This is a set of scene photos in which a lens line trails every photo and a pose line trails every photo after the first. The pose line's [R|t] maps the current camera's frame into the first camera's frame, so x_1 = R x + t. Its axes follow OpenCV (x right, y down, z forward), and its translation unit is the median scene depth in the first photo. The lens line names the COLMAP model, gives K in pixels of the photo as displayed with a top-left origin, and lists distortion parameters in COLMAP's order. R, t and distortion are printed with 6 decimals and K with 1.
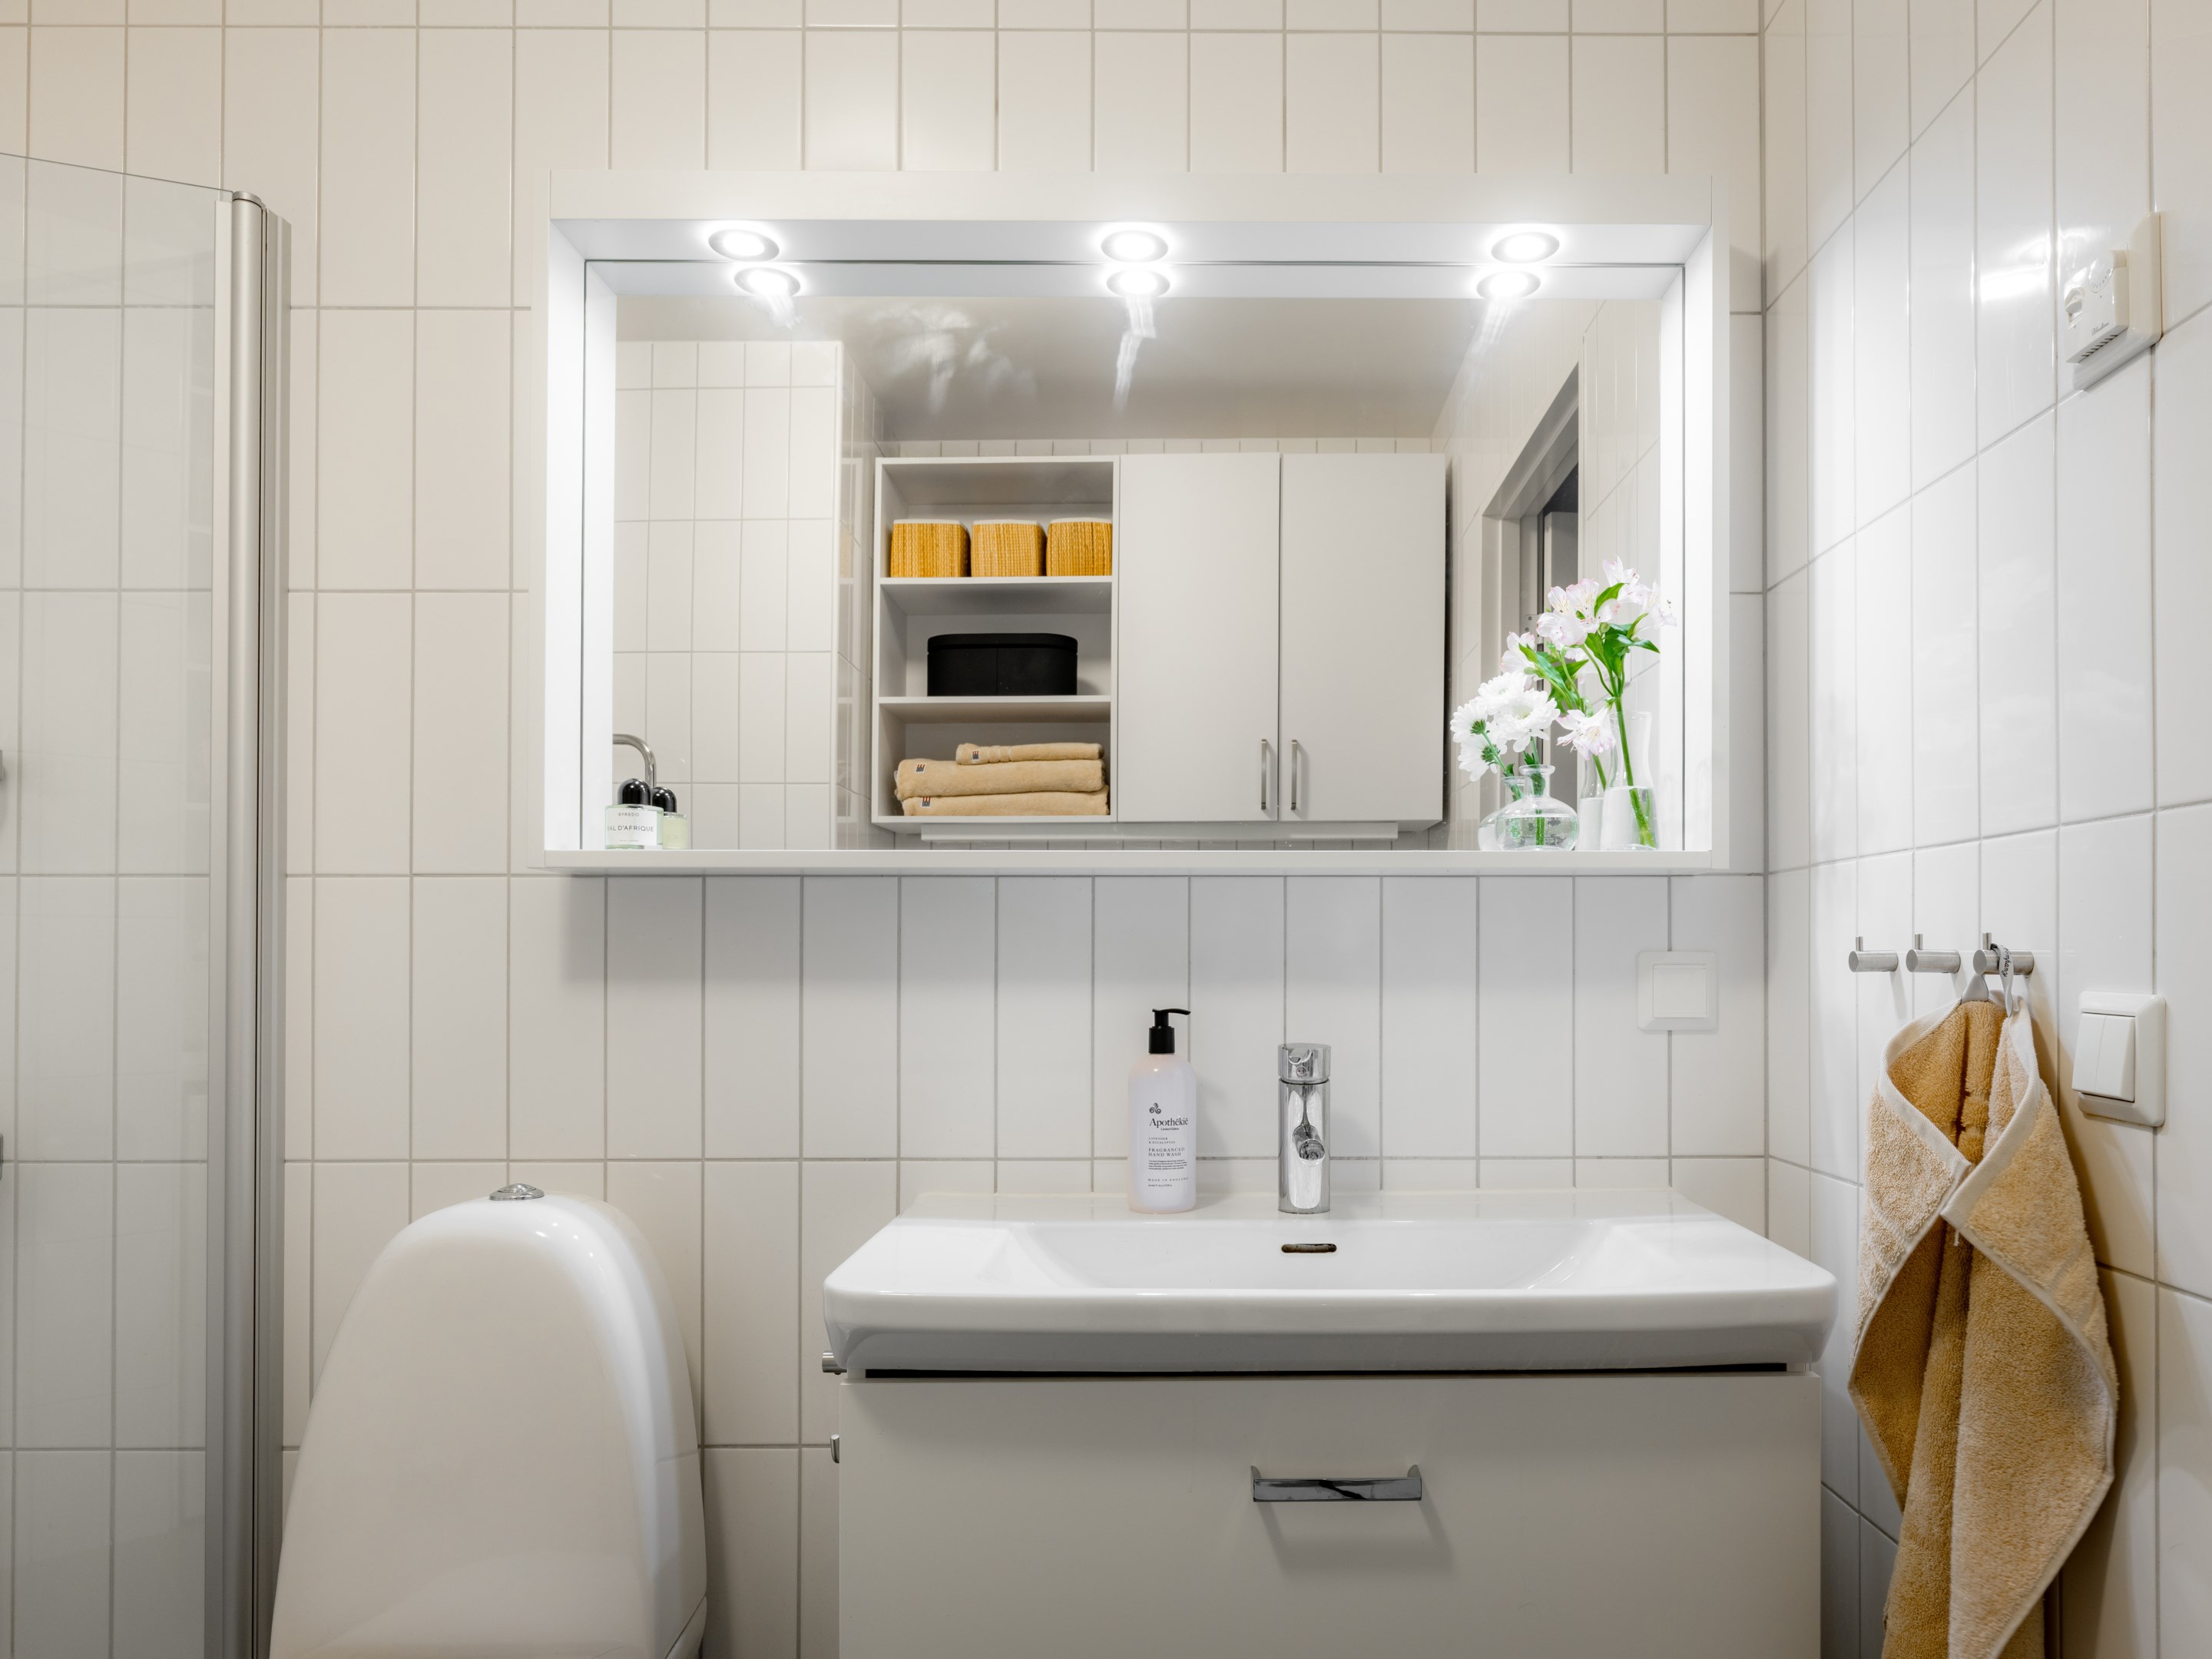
lens RADIAL K [[1283.4, 0, 1105.9], [0, 1283.4, 852.2], [0, 0, 1]] dist [0.000149, 0.000689]
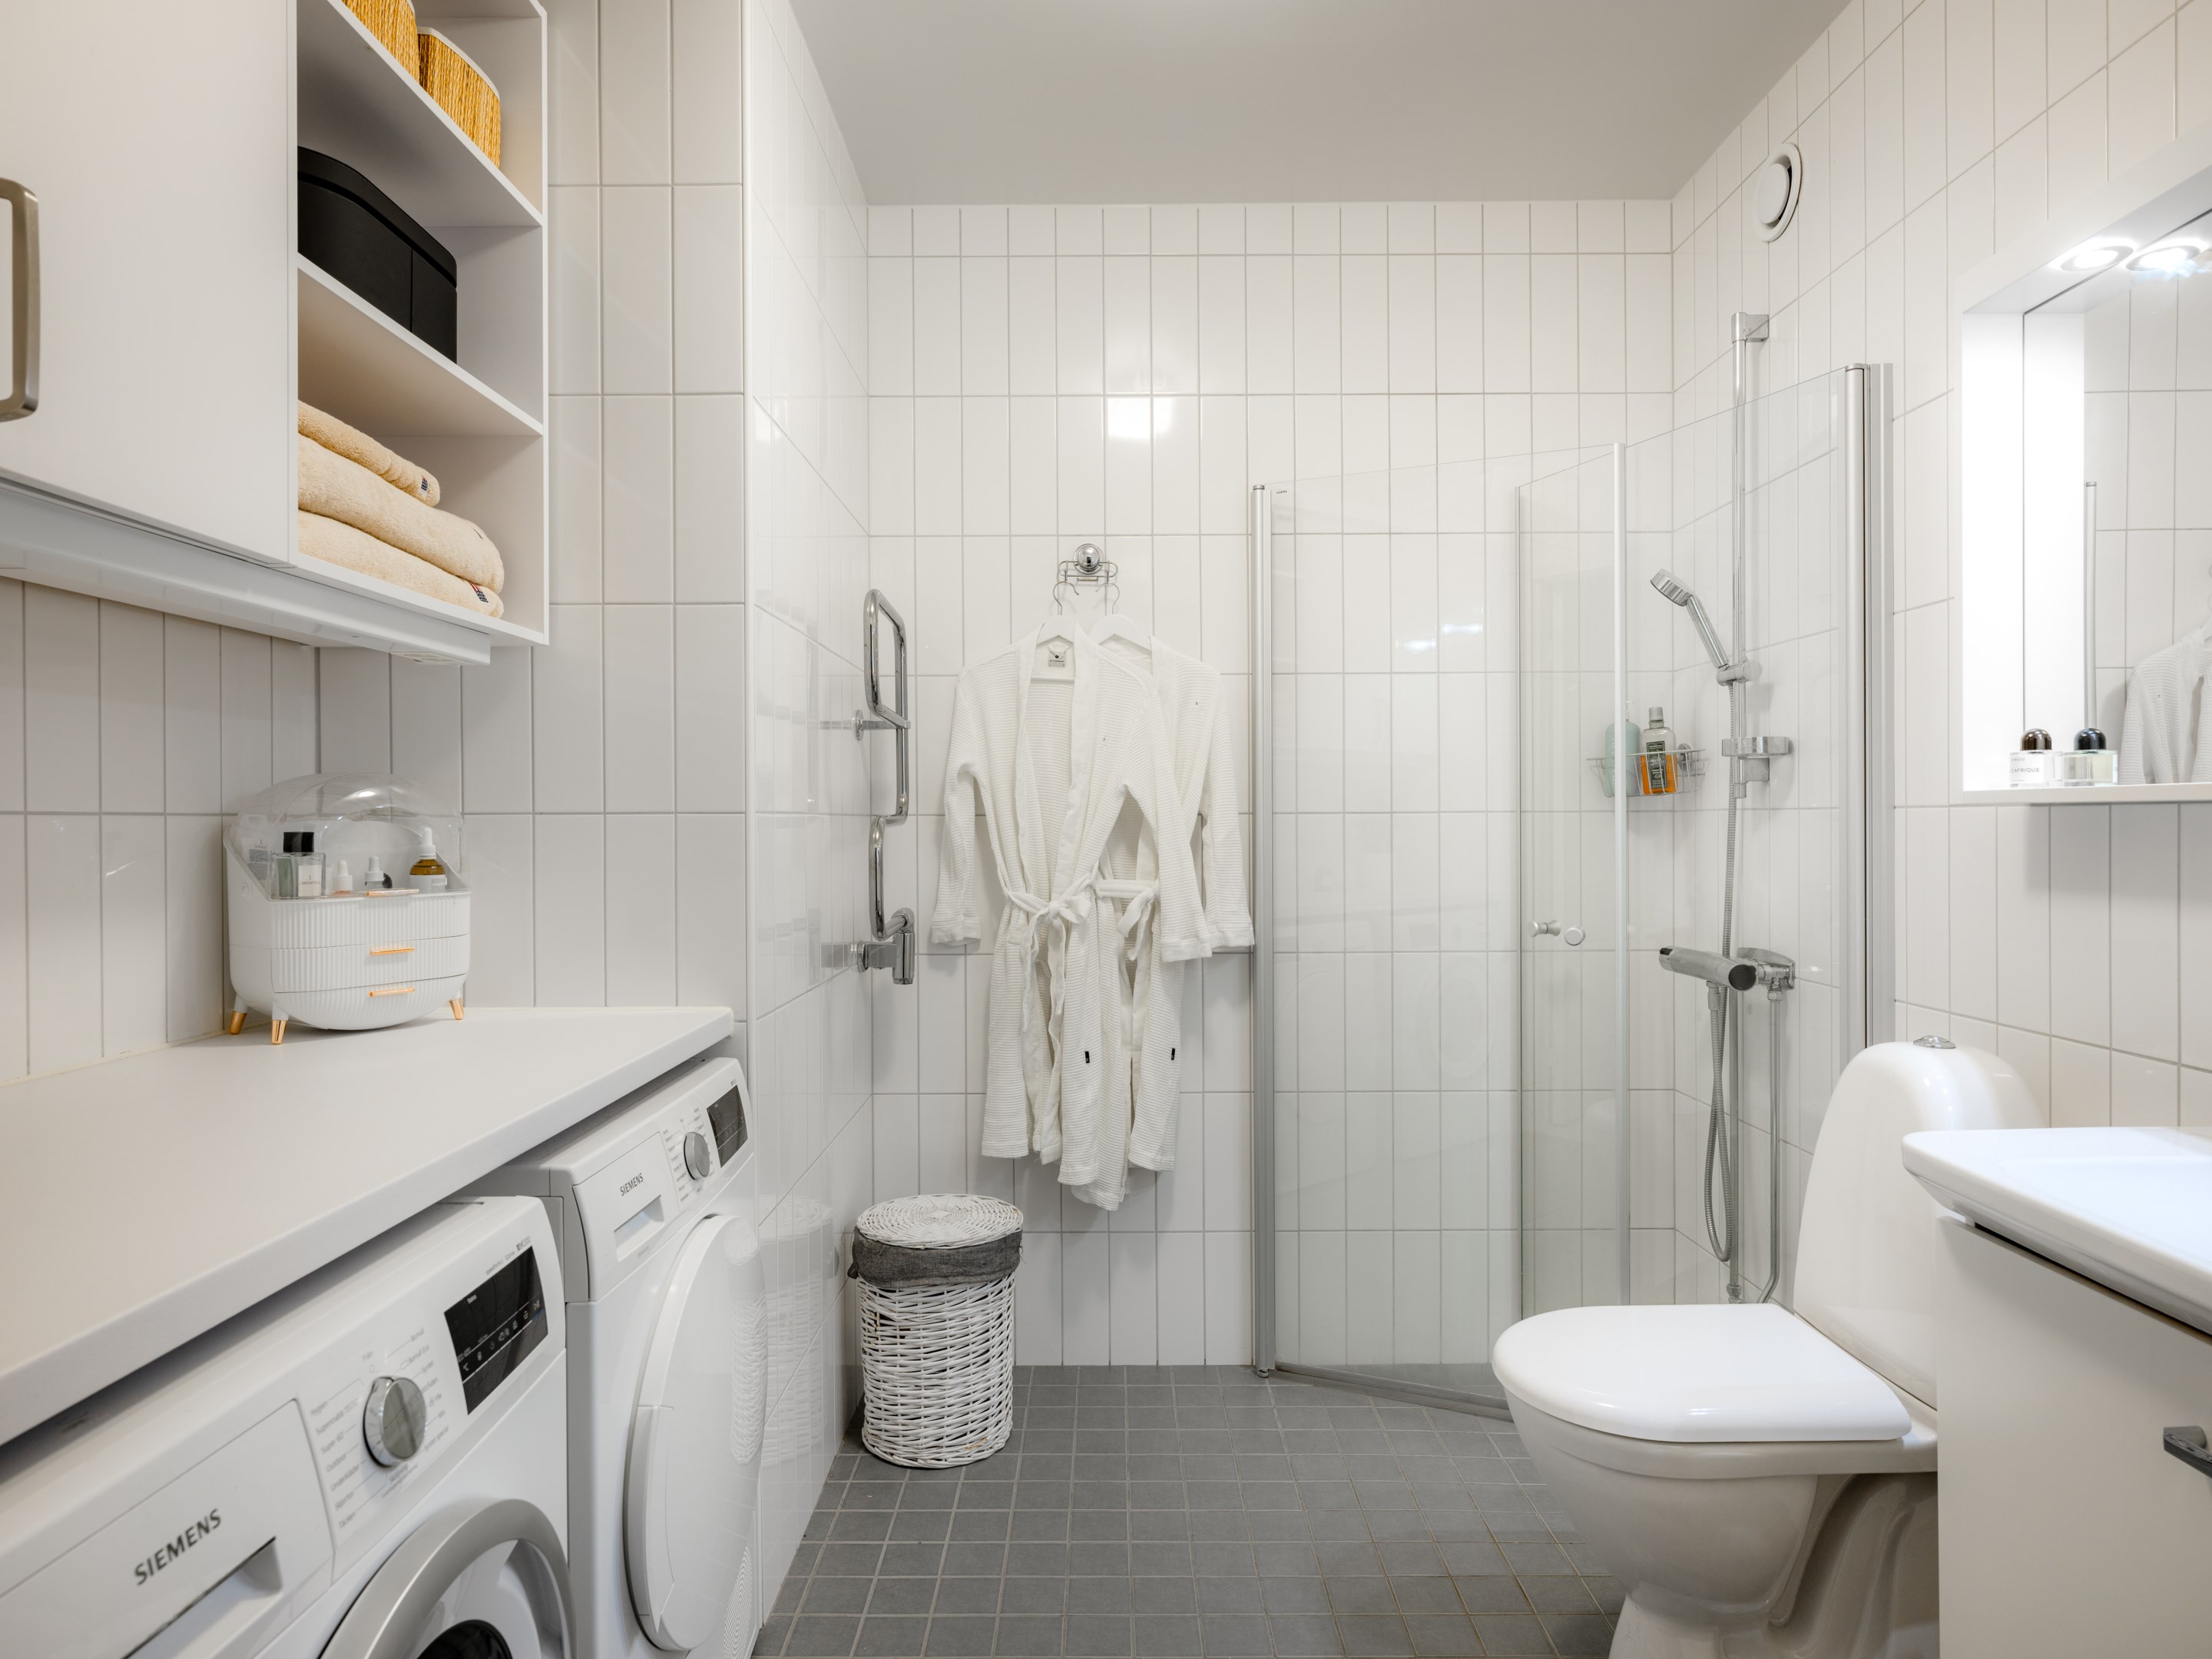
lens RADIAL K [[1367.5, 0, 1105.0], [0, 1367.5, 822.9], [0, 0, 1]] dist [0.000051, -0.000151]
pose [[0.013509, 0.007784, -0.999878, 0.921901], [0.019269, 0.999782, 0.008044, 0.005519], [0.999723, -0.019375, 0.013356, 0.070238]]
